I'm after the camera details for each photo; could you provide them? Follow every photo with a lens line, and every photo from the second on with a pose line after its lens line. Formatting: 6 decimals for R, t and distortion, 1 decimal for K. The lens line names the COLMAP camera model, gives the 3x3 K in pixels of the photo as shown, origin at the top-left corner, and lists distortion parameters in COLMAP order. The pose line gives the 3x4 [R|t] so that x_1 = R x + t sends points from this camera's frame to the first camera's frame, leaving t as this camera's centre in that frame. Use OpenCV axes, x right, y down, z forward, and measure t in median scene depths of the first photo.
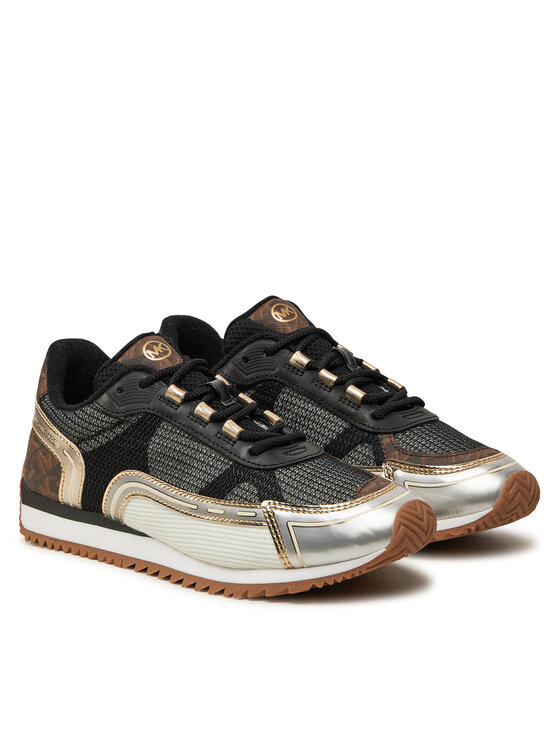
lens RADIAL K [[1932.7, 0, 279.9], [0, 1932.7, 372.7], [0, 0, 1]] dist [-0.524169, 0.000000]
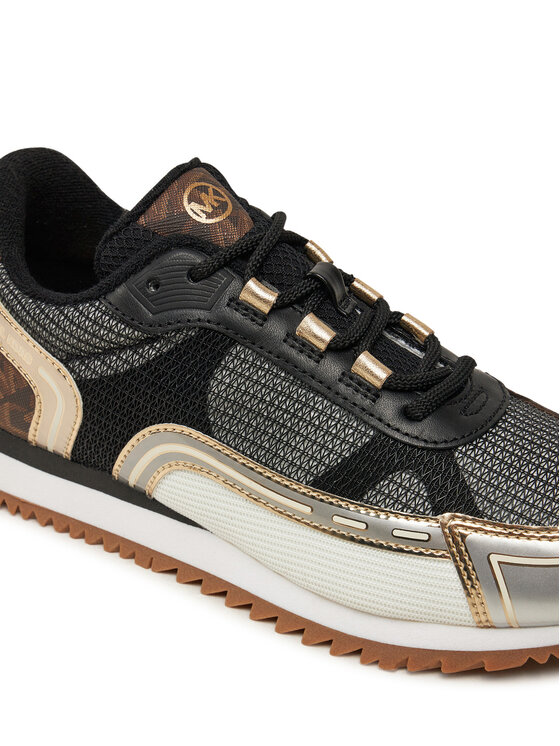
lens RADIAL K [[1447.5, 0, 279.8], [0, 1447.5, 374.7], [0, 0, 1]] dist [-0.167271, 0.000000]
pose [[0.981671, -0.027388, 0.188605, -0.127440], [-0.028500, 0.957396, 0.287368, -0.087913], [-0.188440, -0.287476, 0.939068, 0.592810]]
